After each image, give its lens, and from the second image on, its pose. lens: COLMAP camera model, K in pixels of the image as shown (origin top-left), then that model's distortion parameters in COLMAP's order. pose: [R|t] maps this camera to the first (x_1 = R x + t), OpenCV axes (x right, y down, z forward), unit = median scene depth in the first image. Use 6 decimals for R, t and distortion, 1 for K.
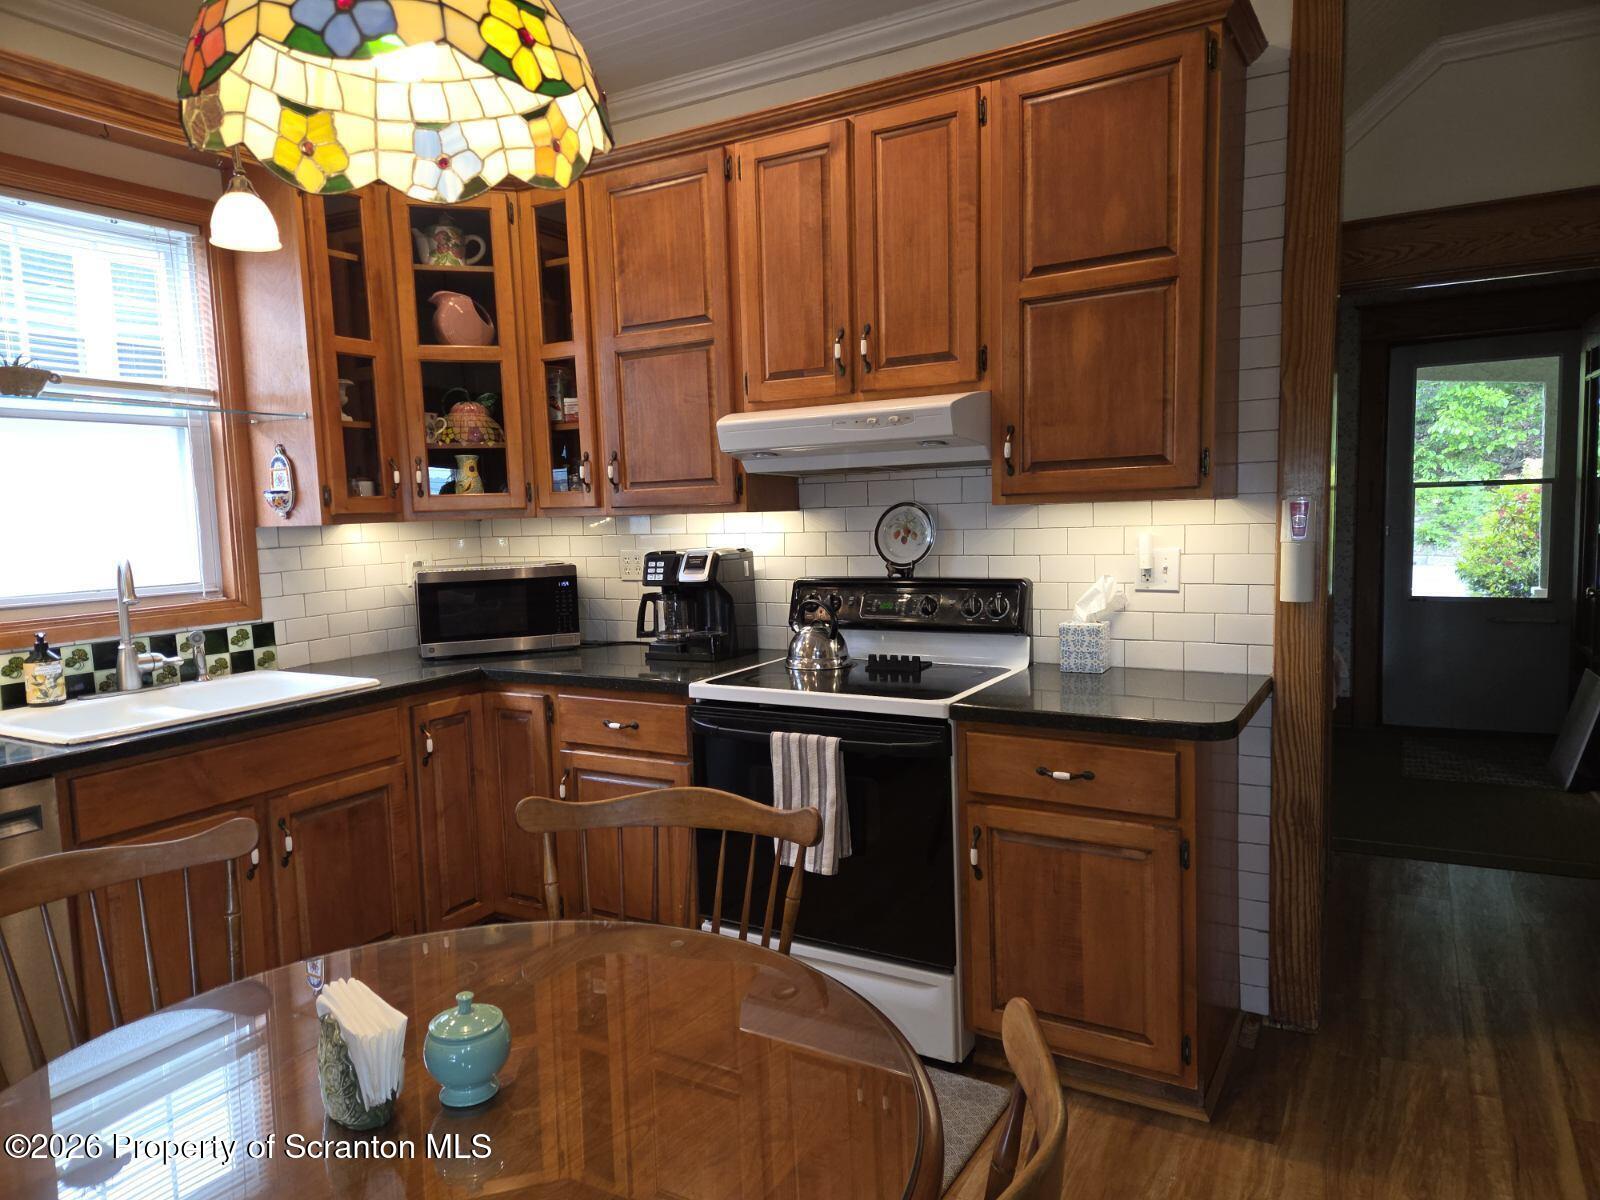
lens RADIAL K [[1095.5, 0, 783.9], [0, 1095.5, 614.1], [0, 0, 1]] dist [0.064397, -0.061375]
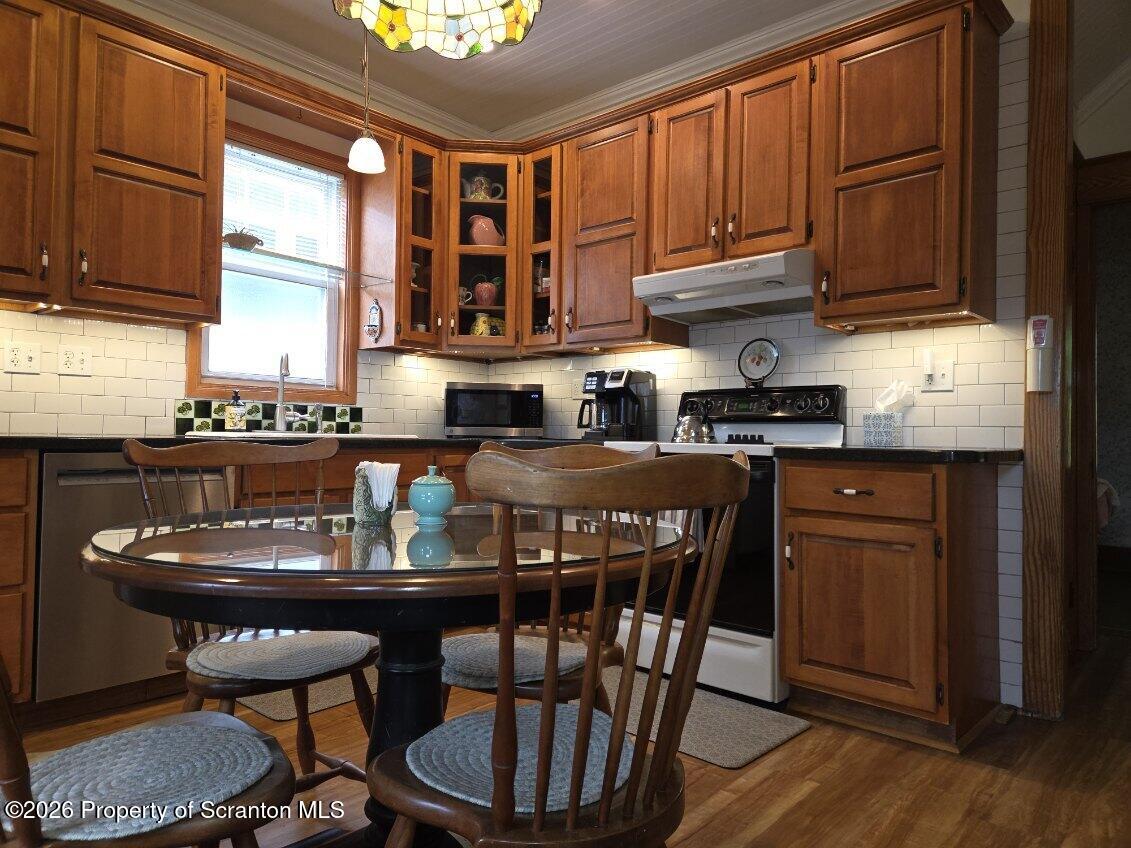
lens RADIAL K [[774.4, 0, 546.5], [0, 774.4, 421.1], [0, 0, 1]] dist [0.064397, -0.061375]
pose [[0.976251, 0.043096, -0.212310, 0.066326], [-0.068340, 0.991238, -0.113034, 0.171467], [0.205579, 0.124859, 0.970643, -0.079435]]
